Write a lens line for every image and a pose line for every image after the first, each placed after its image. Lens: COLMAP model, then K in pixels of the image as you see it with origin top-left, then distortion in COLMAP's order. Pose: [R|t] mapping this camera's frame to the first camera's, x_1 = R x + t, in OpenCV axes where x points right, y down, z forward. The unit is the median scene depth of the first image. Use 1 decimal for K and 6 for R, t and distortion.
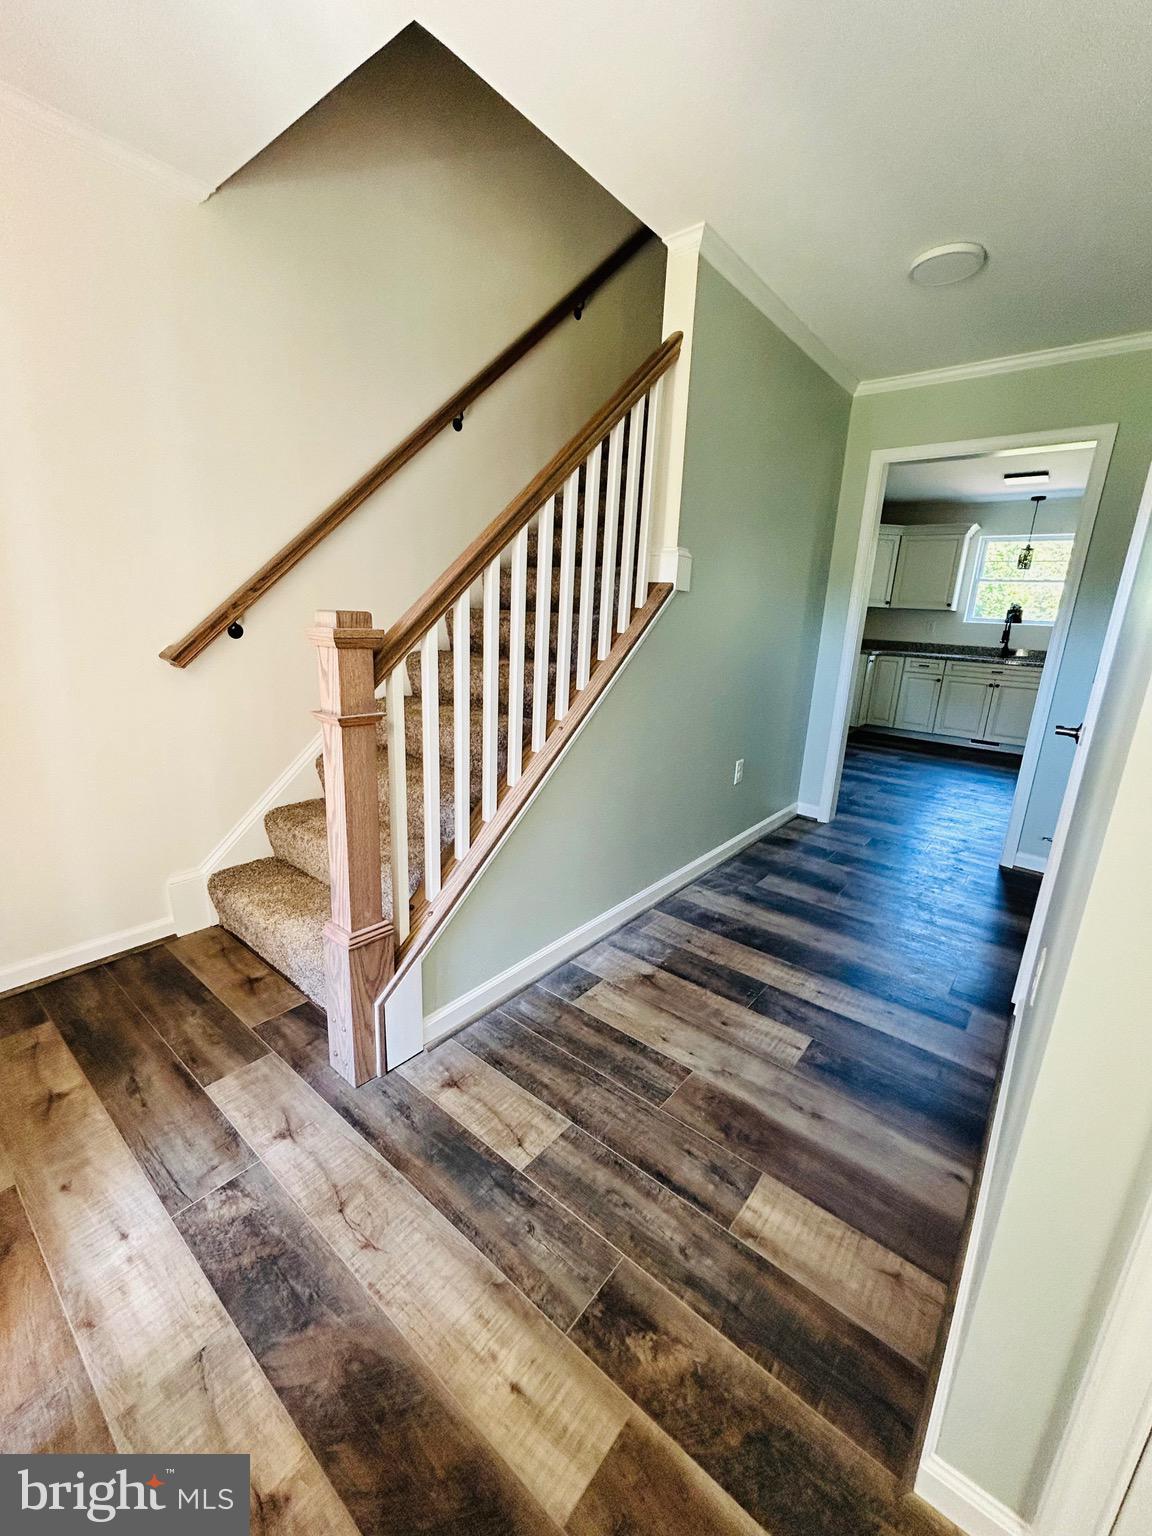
lens RADIAL K [[617.3, 0, 576.0], [0, 617.3, 768.0], [0, 0, 1]] dist [0.017979, 0.000408]
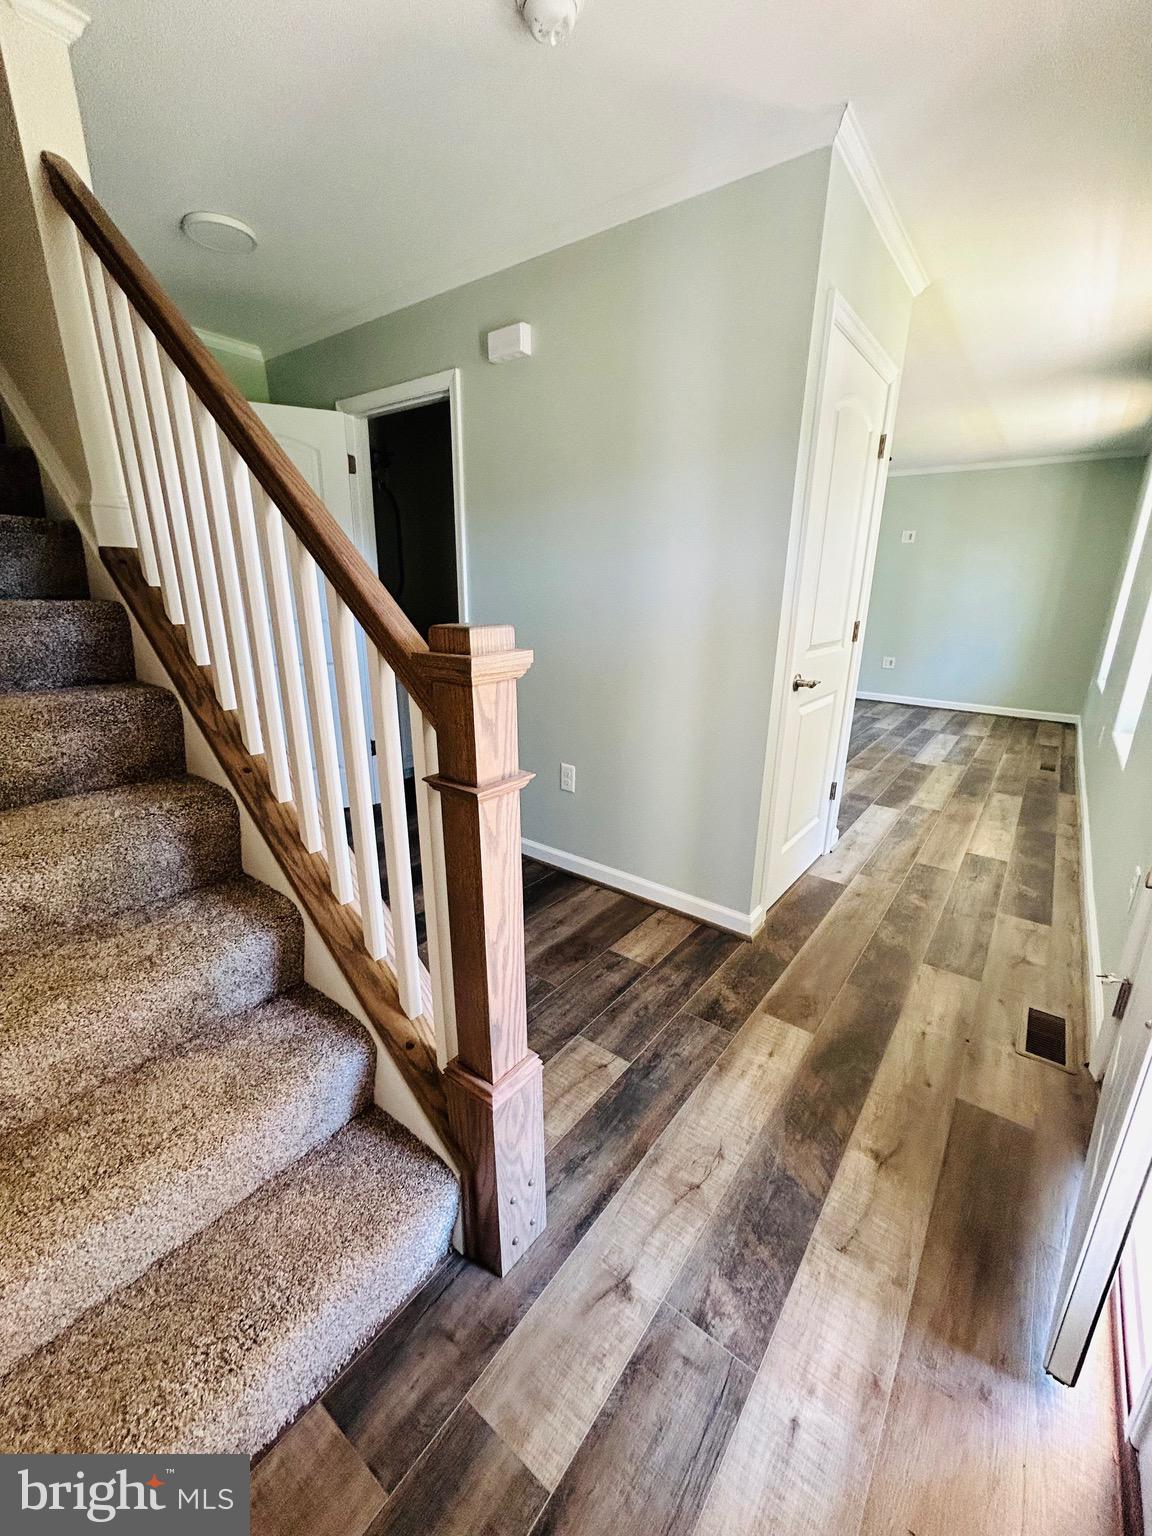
lens RADIAL K [[617.3, 0, 576.0], [0, 617.3, 768.0], [0, 0, 1]] dist [0.017979, 0.000408]
pose [[-0.025080, -0.325772, 0.945115, -1.134957], [0.227745, 0.918690, 0.322708, -0.327676], [-0.973398, 0.223339, 0.051152, 0.988063]]
